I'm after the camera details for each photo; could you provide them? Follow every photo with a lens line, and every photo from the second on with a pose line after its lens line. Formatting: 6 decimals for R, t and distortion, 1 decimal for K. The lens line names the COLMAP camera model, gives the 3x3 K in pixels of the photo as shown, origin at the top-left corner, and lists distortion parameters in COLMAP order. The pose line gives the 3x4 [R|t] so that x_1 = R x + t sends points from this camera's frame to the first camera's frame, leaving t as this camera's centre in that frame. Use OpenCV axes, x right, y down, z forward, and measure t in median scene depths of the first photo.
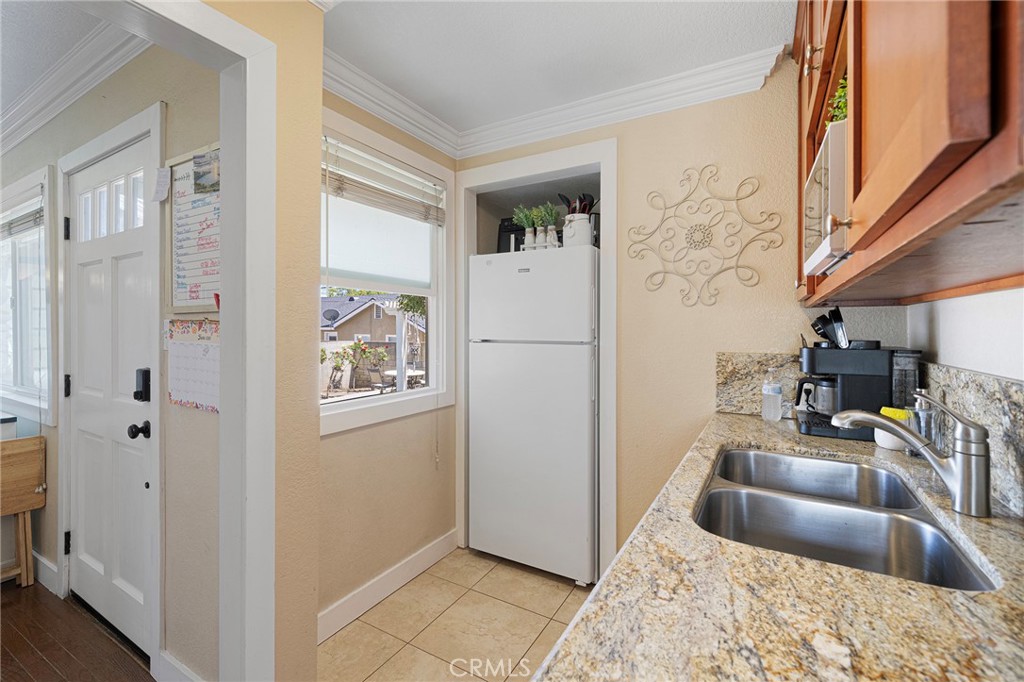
lens RADIAL K [[445.6, 0, 509.6], [0, 445.6, 330.1], [0, 0, 1]] dist [0.000904, 0.000022]
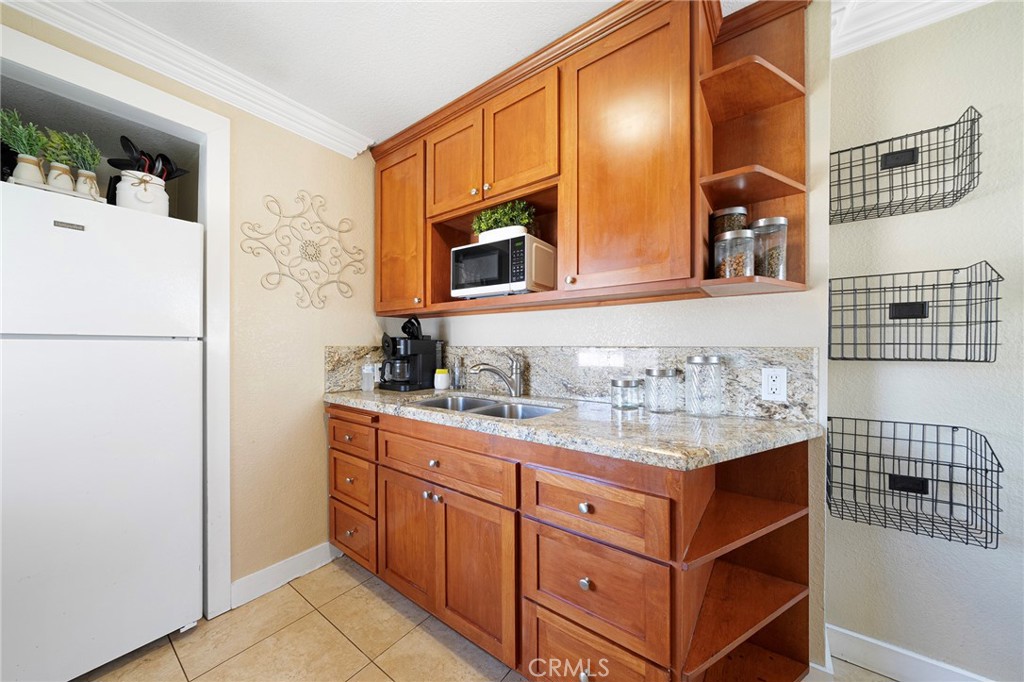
lens RADIAL K [[355.0, 0, 508.1], [0, 355.0, 346.2], [0, 0, 1]] dist [-0.001691, -0.000211]
pose [[0.114987, -0.004609, 0.993356, -0.465298], [0.004114, 0.999983, 0.004163, 0.046315], [-0.993358, 0.003608, 0.115004, 0.357191]]
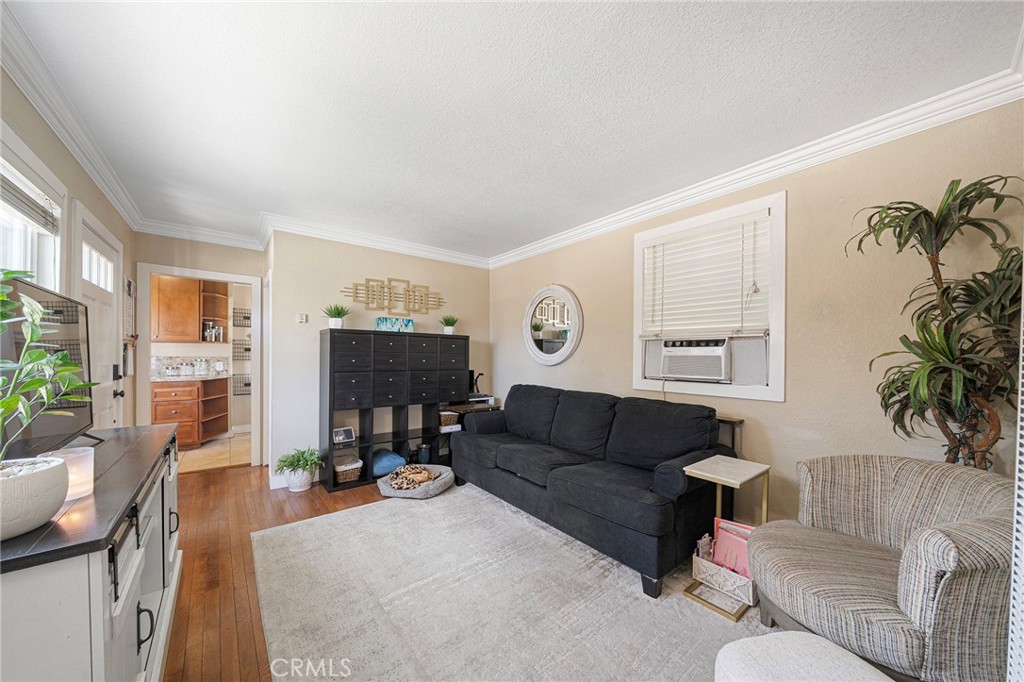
lens RADIAL K [[355.0, 0, 510.0], [0, 355.0, 359.2], [0, 0, 1]] dist [-0.001691, -0.000211]
pose [[-0.933516, -0.006288, 0.358479, -1.722961], [-0.003711, 0.999962, 0.007877, 0.043095], [-0.358515, 0.006023, -0.933504, 1.068830]]
